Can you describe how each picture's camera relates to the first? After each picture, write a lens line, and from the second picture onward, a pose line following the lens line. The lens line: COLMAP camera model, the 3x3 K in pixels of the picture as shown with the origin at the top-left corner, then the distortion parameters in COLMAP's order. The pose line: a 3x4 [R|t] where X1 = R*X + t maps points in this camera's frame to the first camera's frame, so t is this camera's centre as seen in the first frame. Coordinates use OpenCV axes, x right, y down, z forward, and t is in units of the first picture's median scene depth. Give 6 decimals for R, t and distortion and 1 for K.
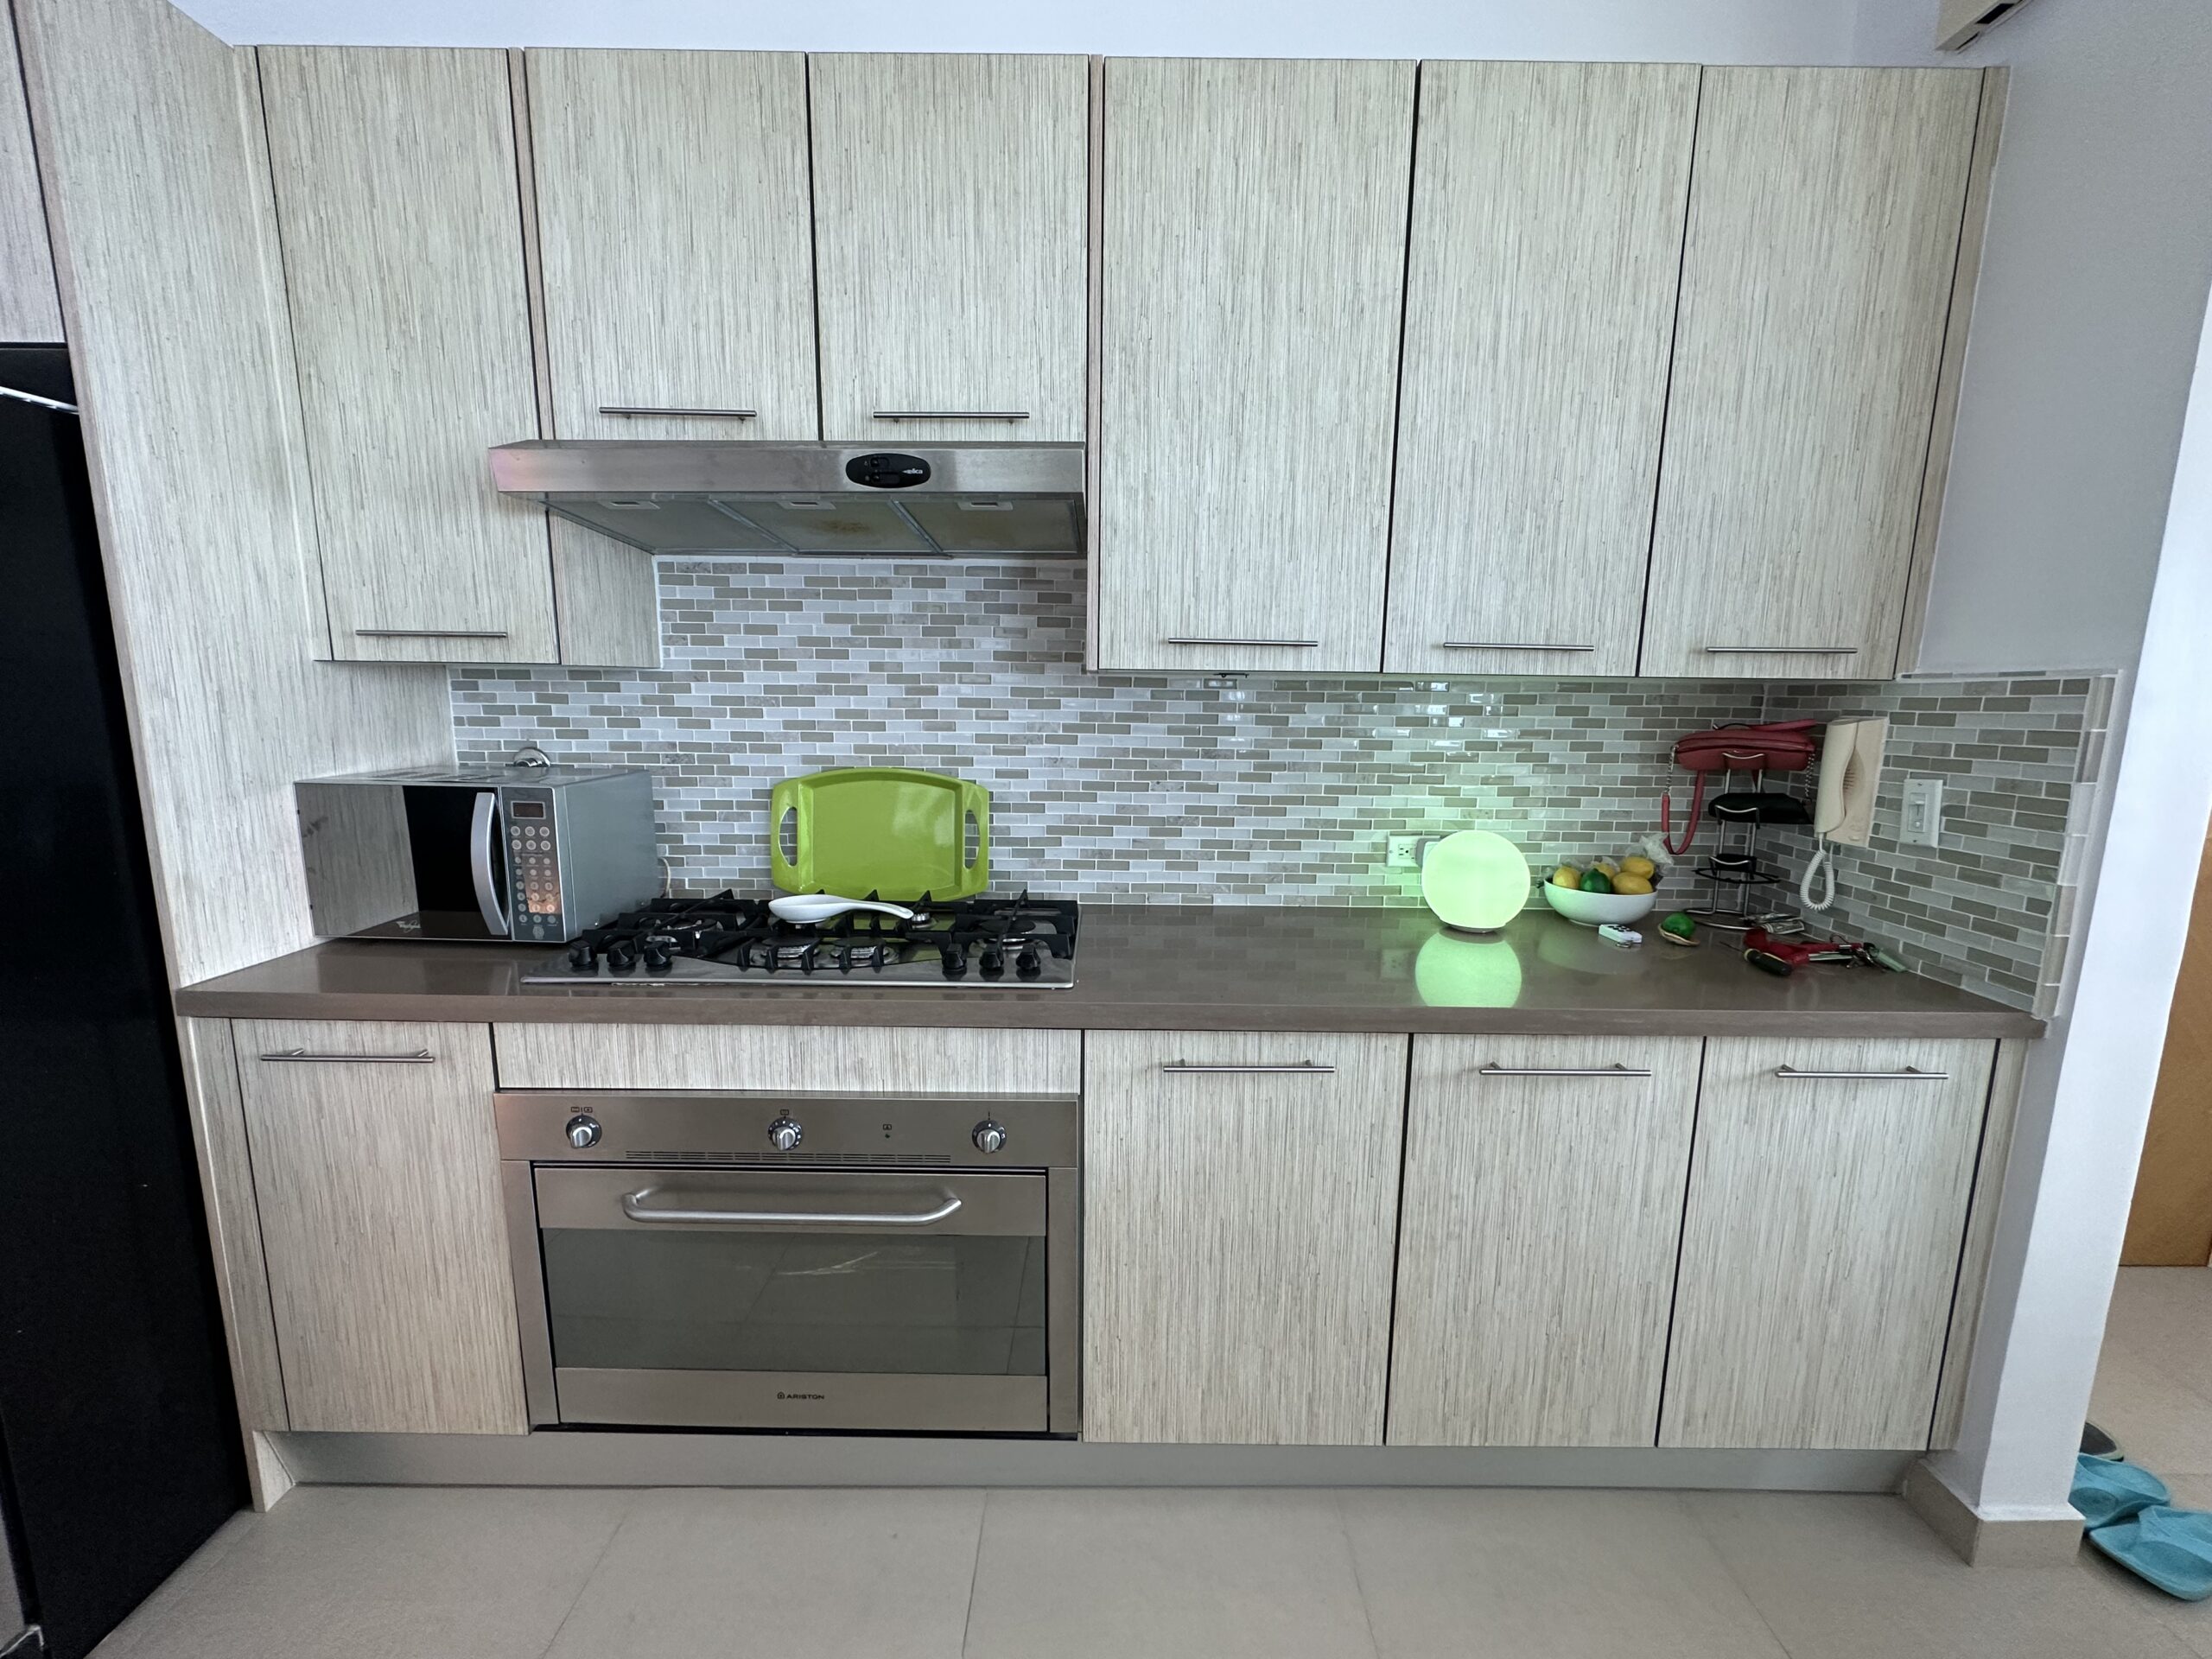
lens RADIAL K [[886.1, 0, 1103.3], [0, 886.1, 827.1], [0, 0, 1]] dist [-0.001240, 0.000302]
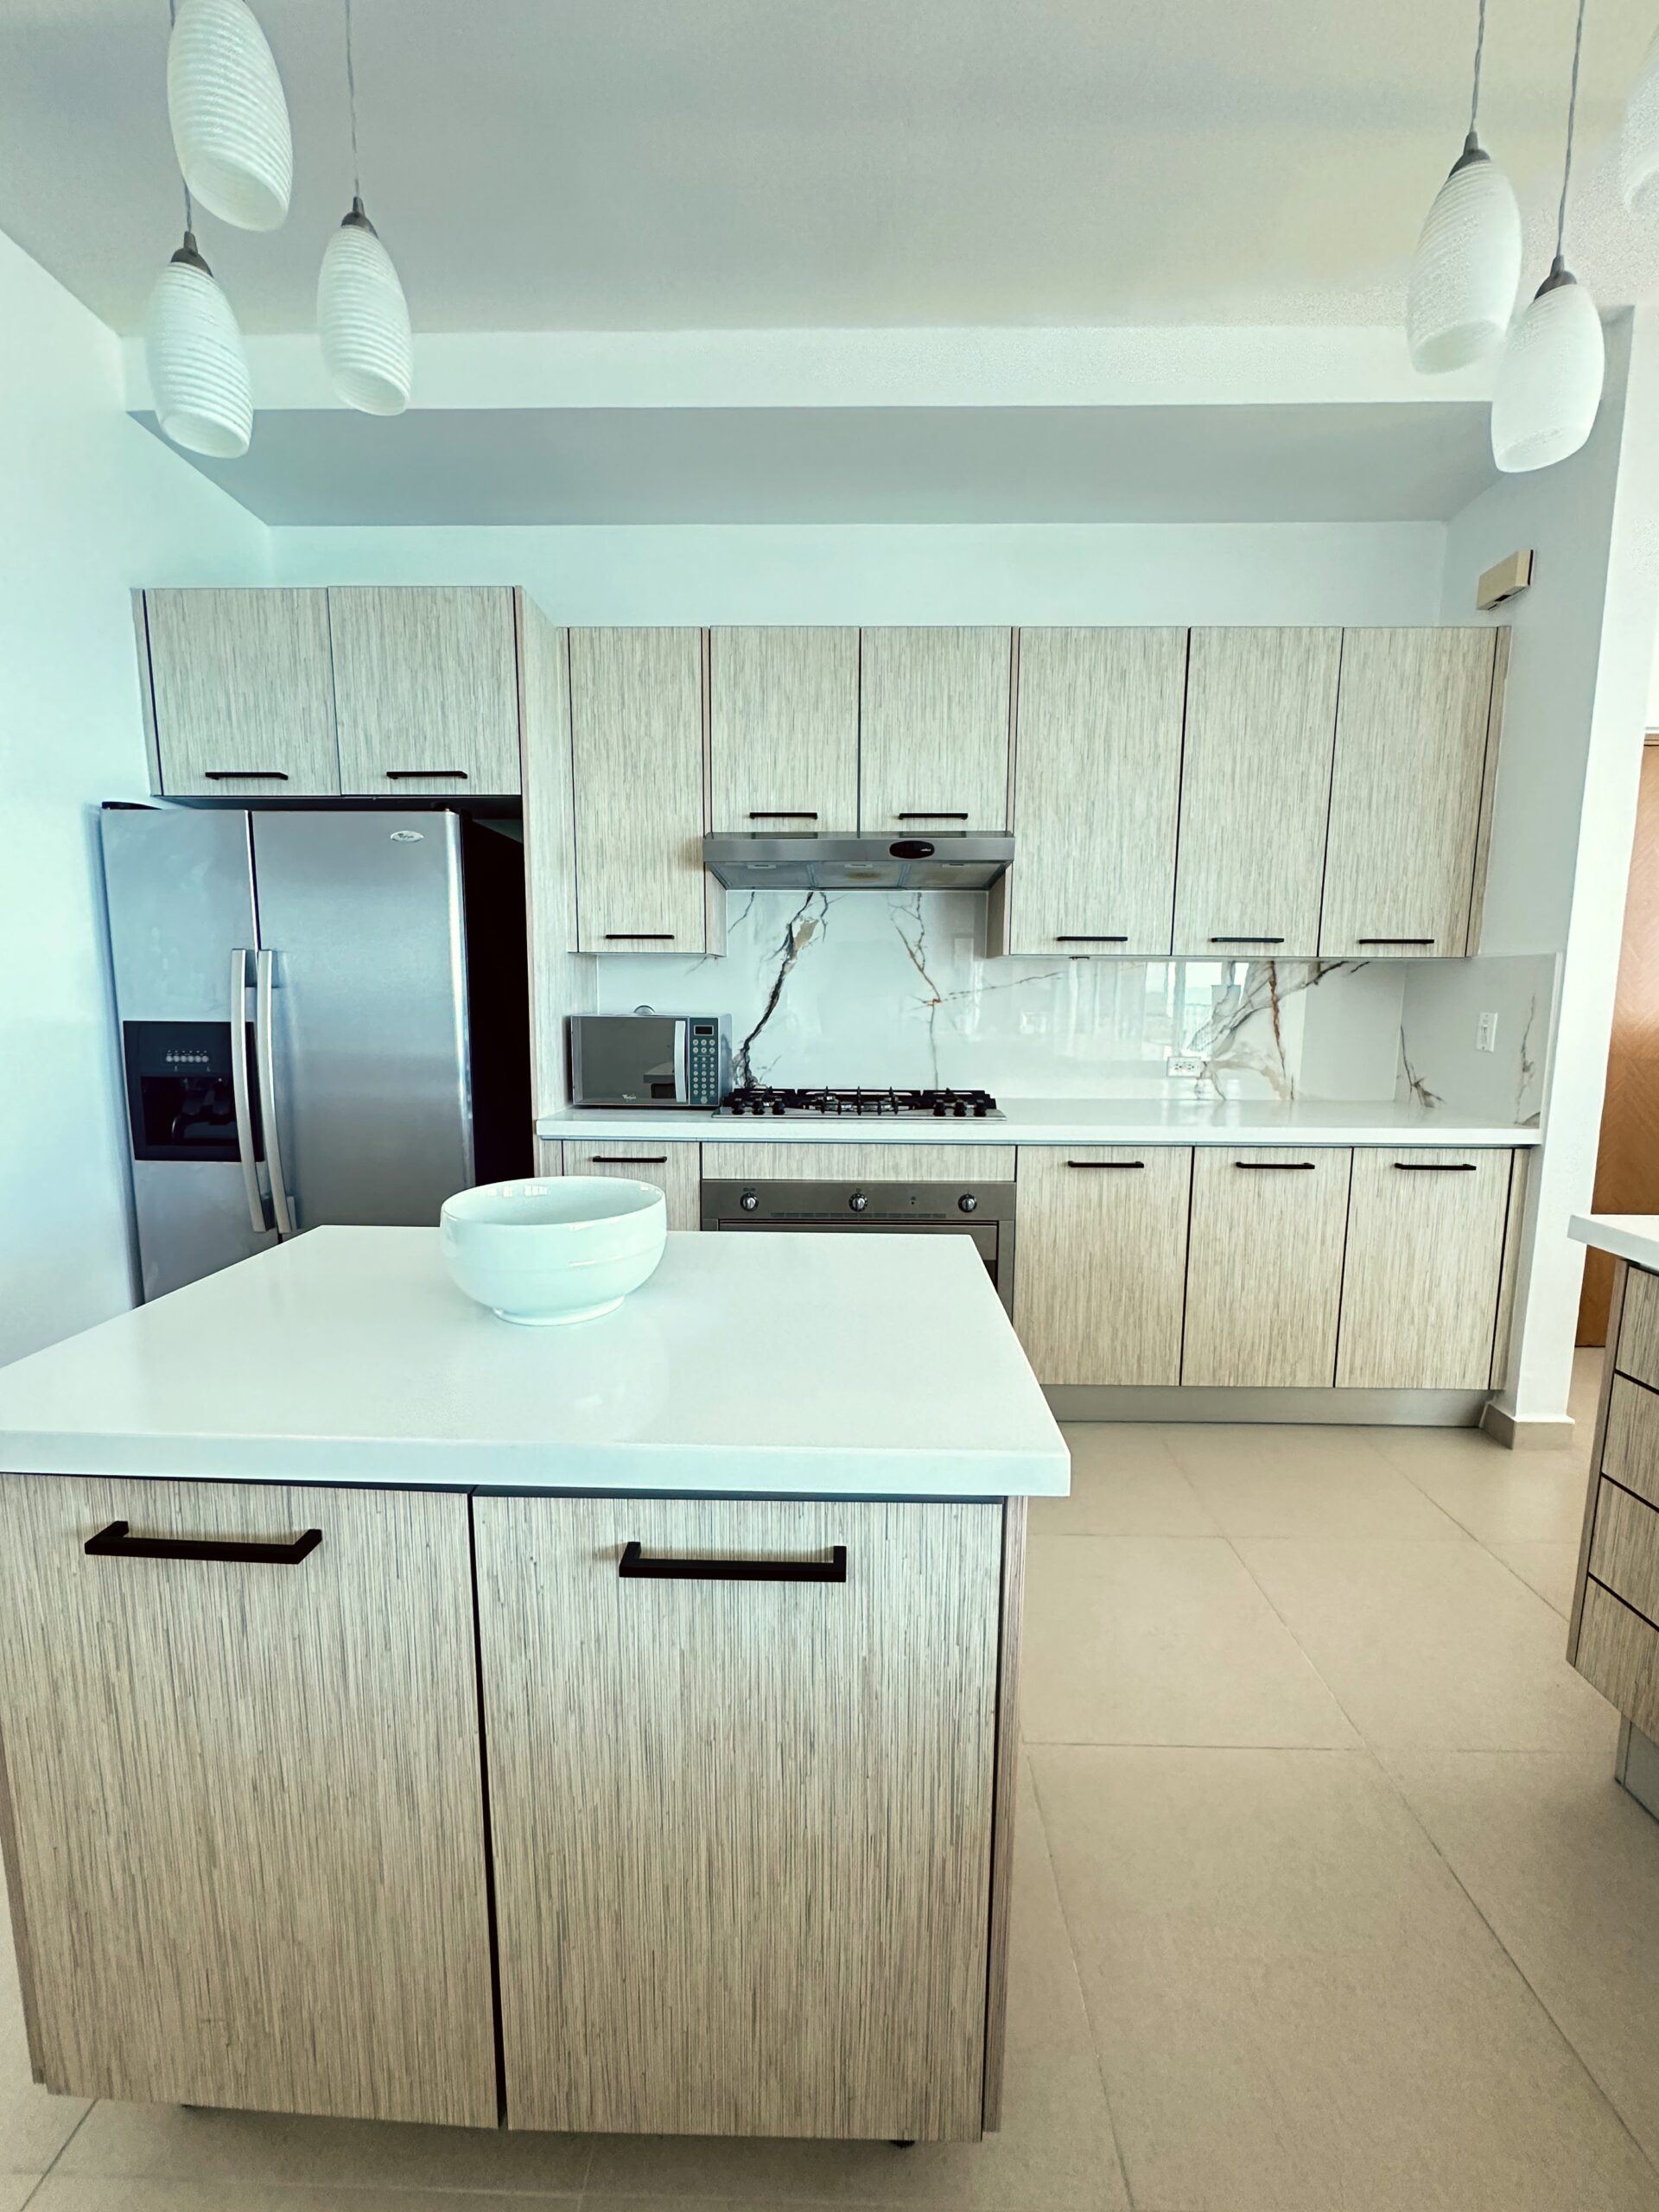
lens RADIAL K [[886.2, 0, 829.5], [0, 886.2, 1106.0], [0, 0, 1]] dist [-0.004924, 0.000752]
pose [[0.999830, -0.003072, -0.018172, -0.359496], [0.002574, 0.999623, -0.027332, 0.184196], [0.018249, 0.027281, 0.999461, -0.820850]]
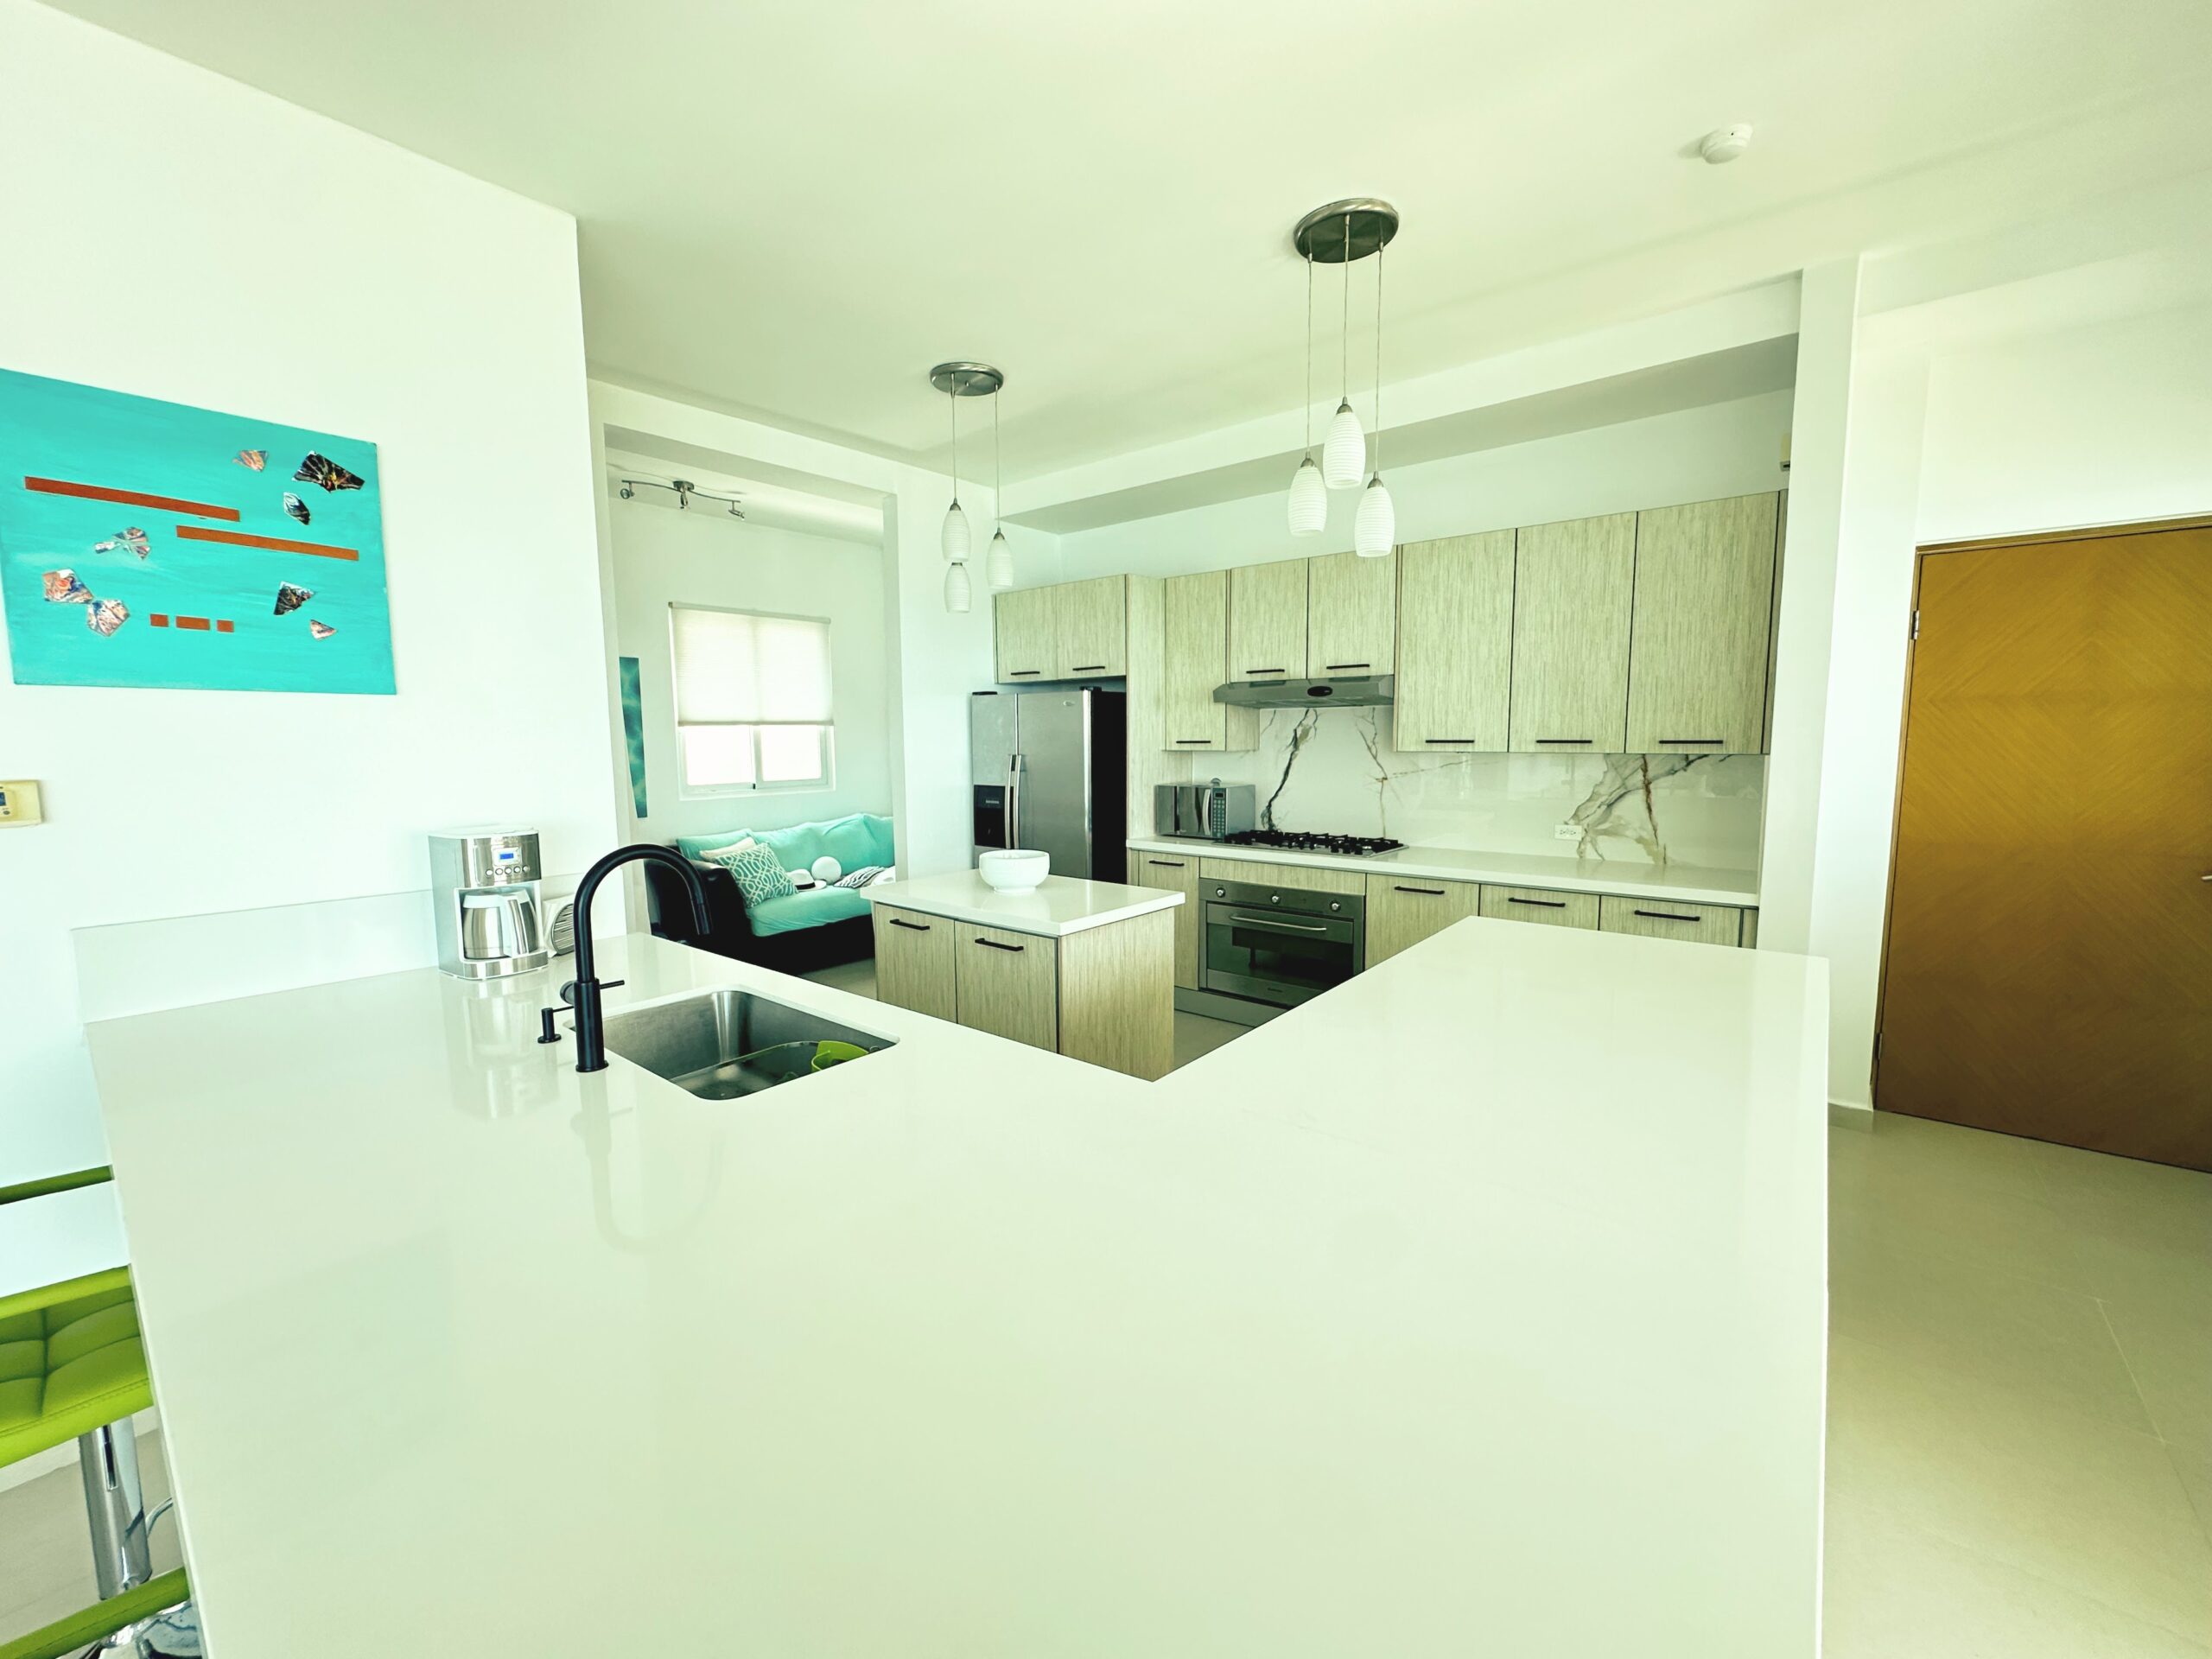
lens RADIAL K [[886.2, 0, 1105.1], [0, 886.2, 830.8], [0, 0, 1]] dist [-0.004924, 0.000752]
pose [[0.773781, 0.050716, -0.631420, 1.104979], [-0.082612, 0.996356, -0.021210, 0.208791], [0.628043, 0.068575, 0.775151, -1.766422]]
